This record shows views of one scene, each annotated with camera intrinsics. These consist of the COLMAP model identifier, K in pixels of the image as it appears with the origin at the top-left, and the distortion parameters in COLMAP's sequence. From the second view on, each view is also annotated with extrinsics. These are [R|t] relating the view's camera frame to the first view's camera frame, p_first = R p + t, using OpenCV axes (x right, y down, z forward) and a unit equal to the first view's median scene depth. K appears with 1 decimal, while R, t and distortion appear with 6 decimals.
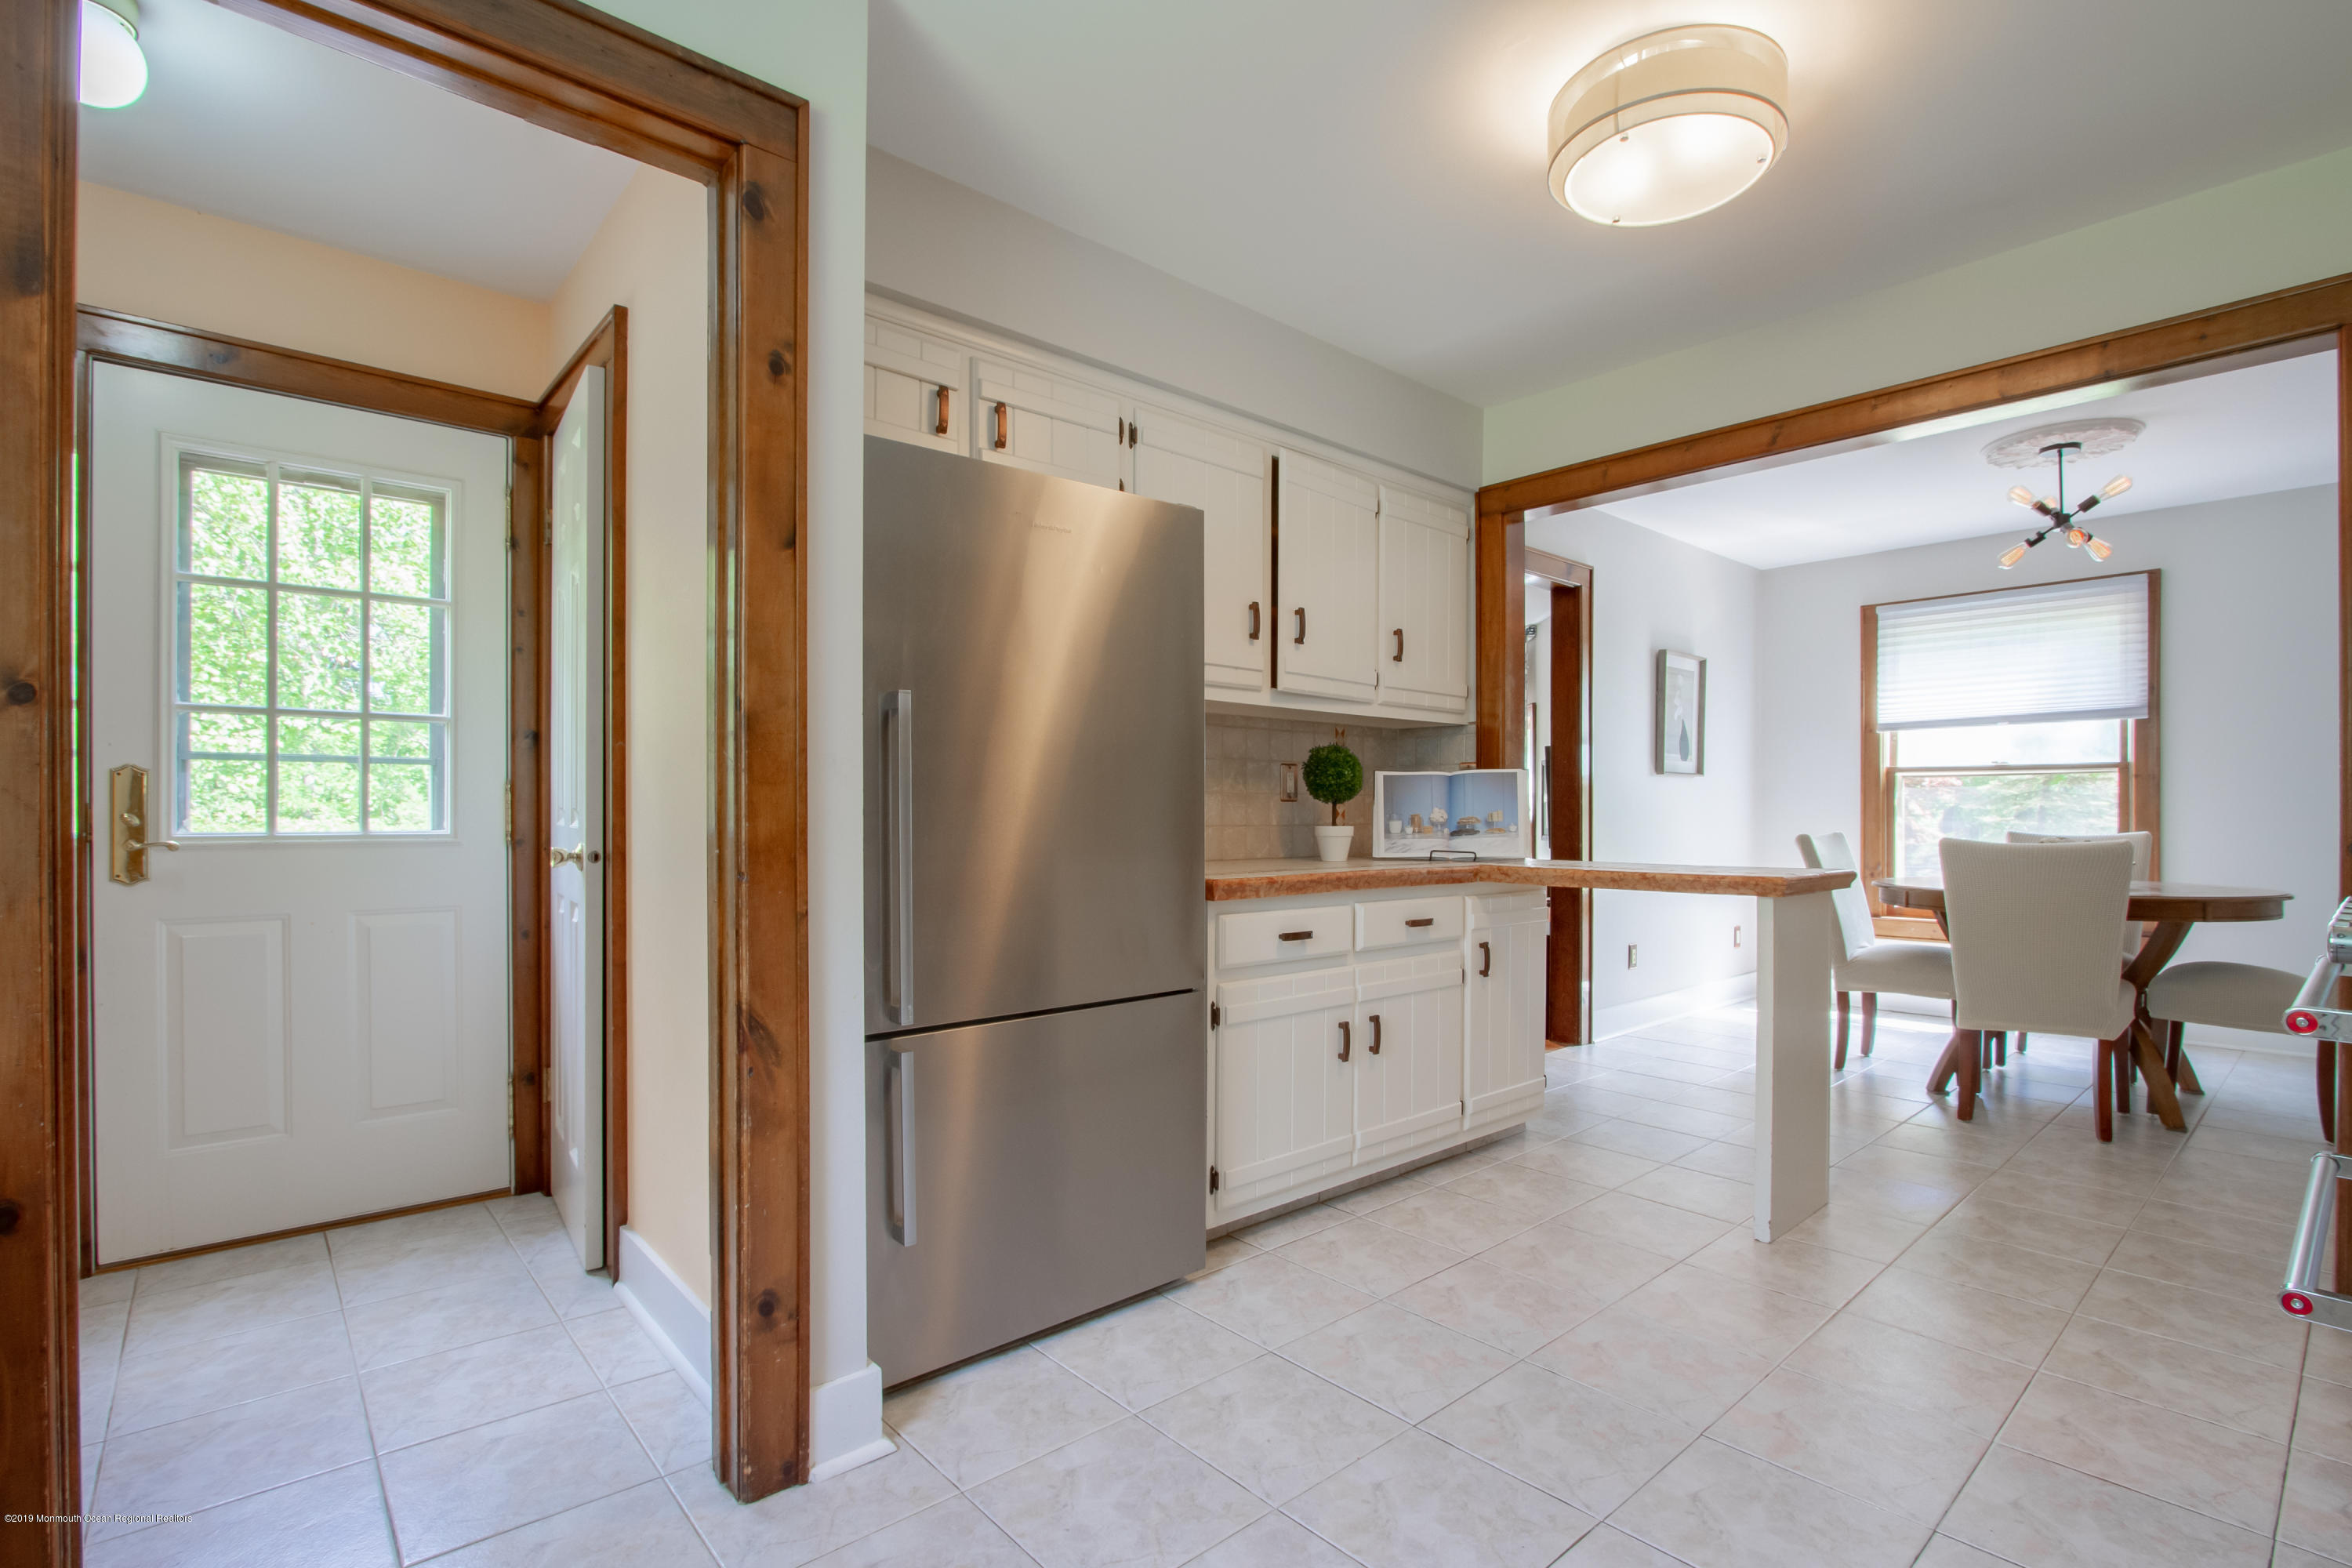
lens RADIAL K [[1085.1, 0, 1182.6], [0, 1085.1, 819.2], [0, 0, 1]] dist [-0.021981, 0.000223]
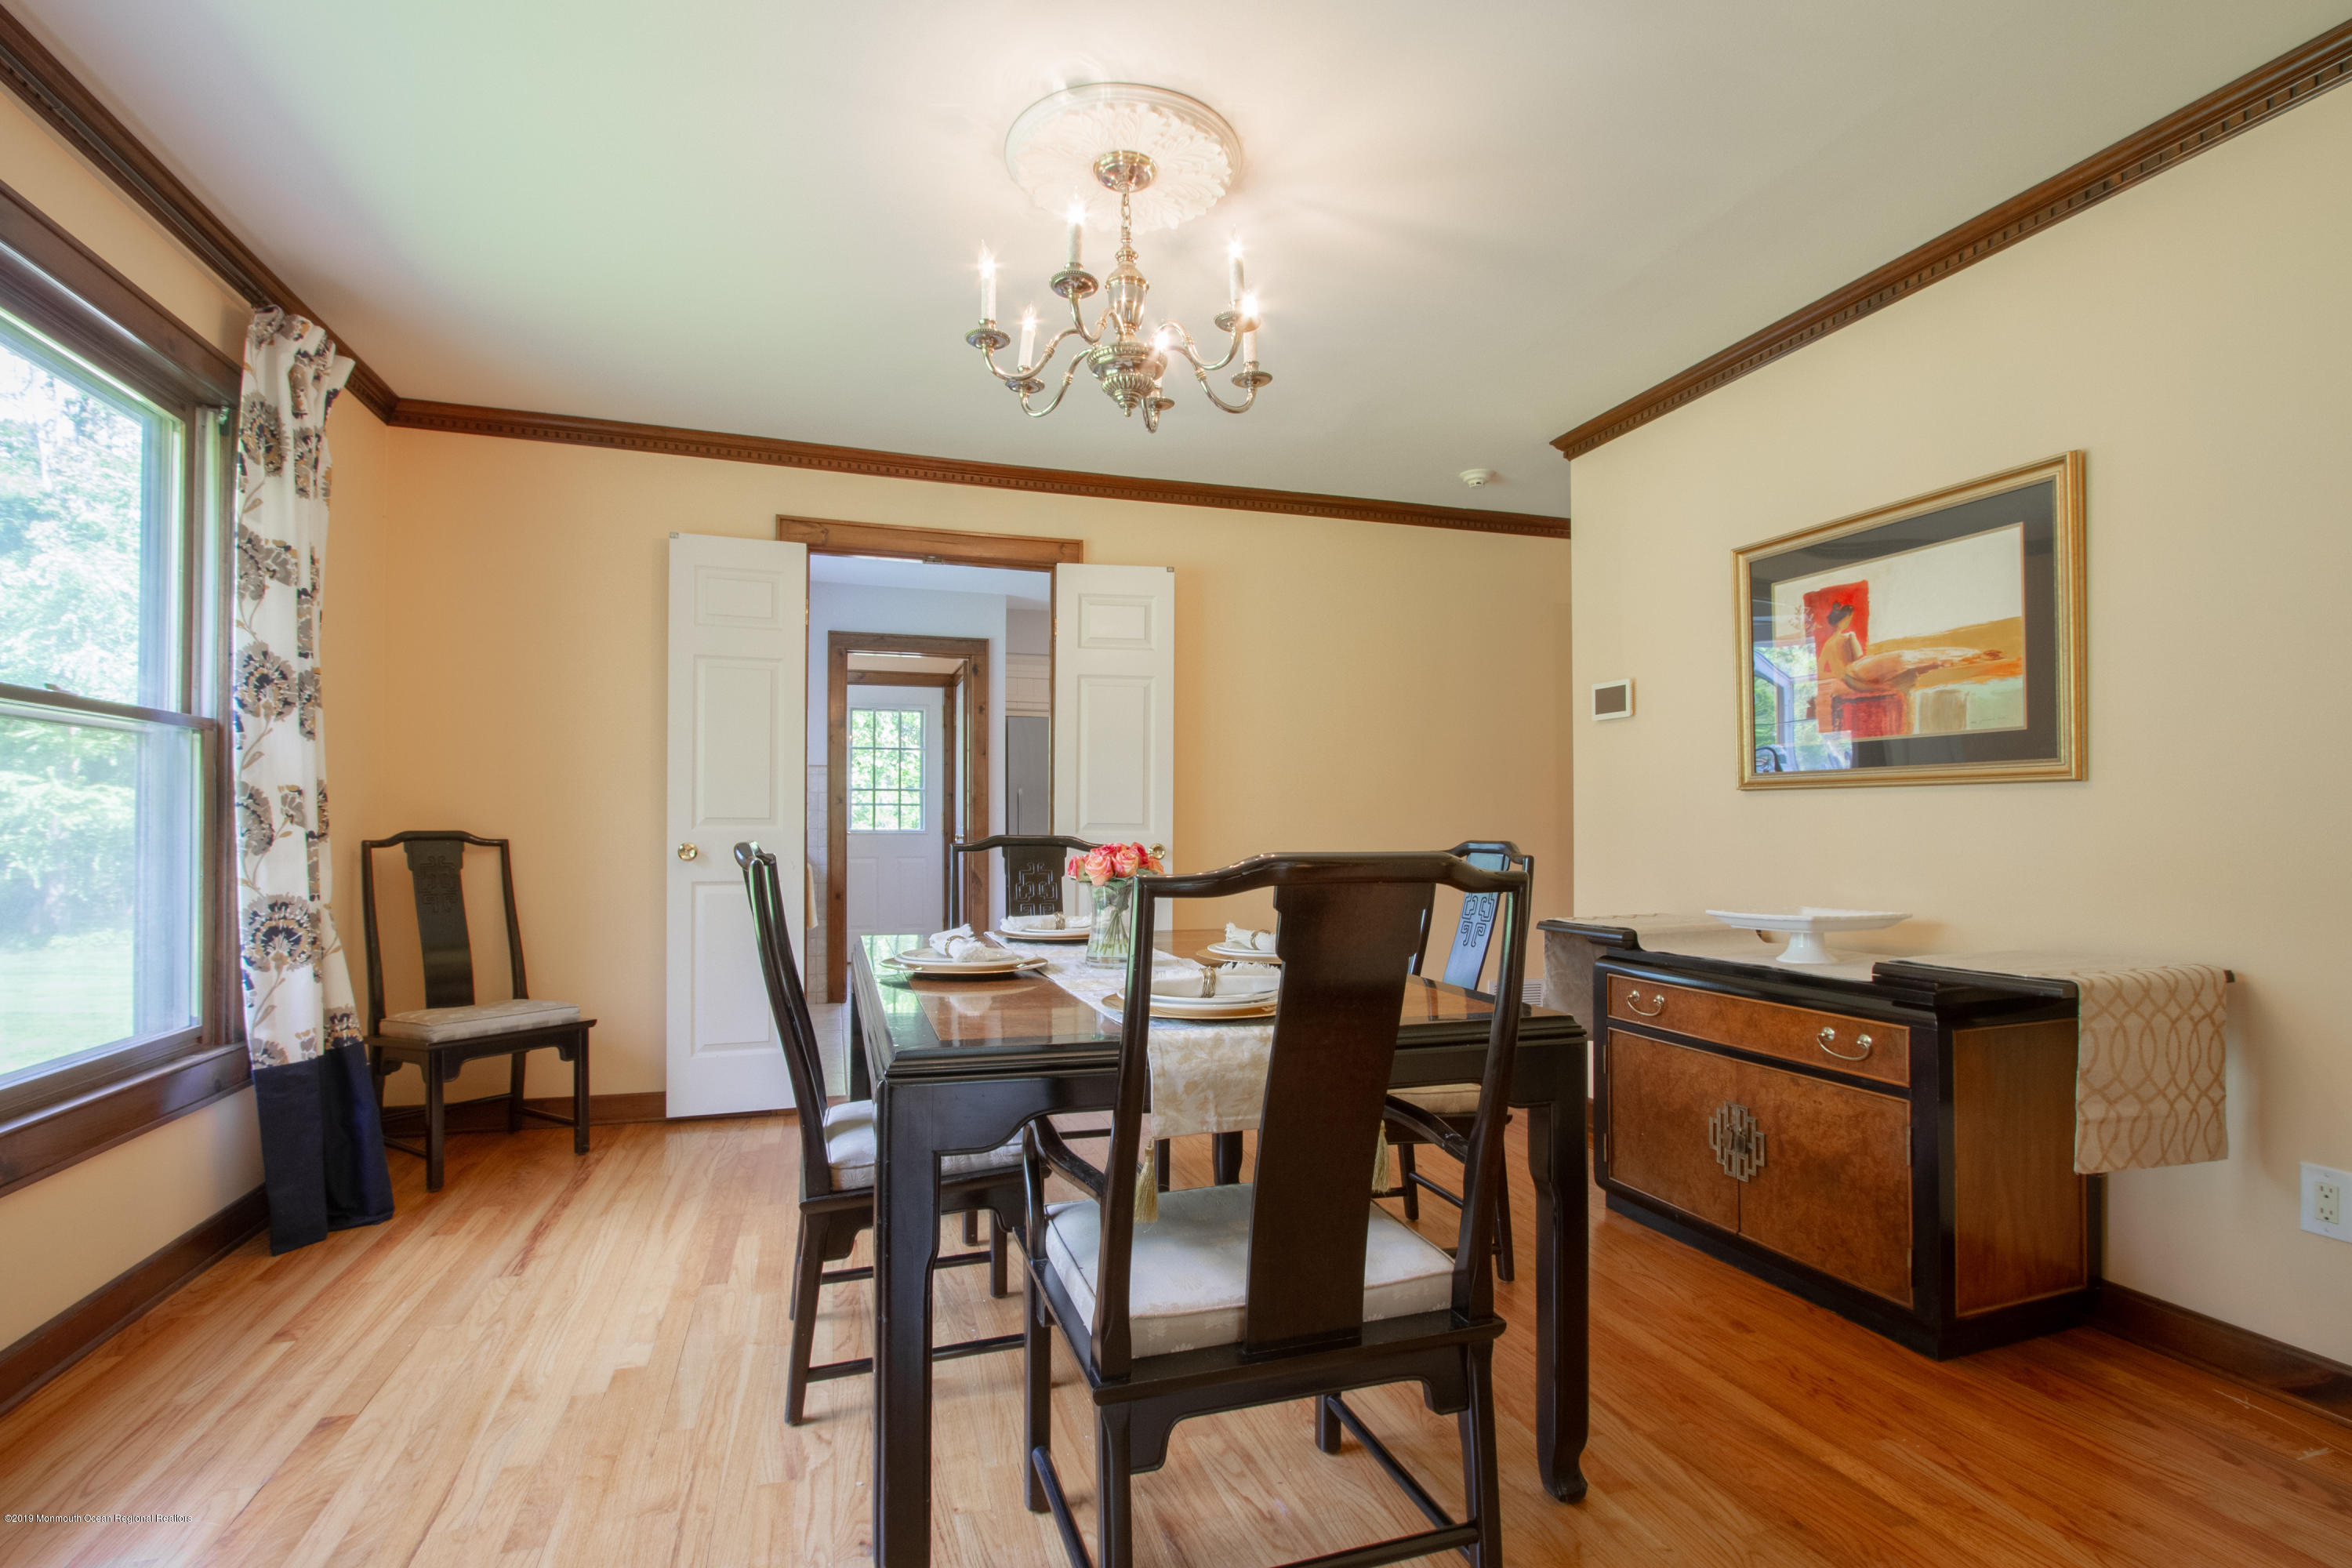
lens RADIAL K [[1077.5, 0, 1194.1], [0, 1077.5, 805.5], [0, 0, 1]] dist [-0.020384, -0.000074]
pose [[0.918247, -0.008739, -0.395911, 1.432561], [0.001539, 0.999828, -0.018501, 0.005117], [0.396004, 0.016379, 0.918103, -1.737681]]
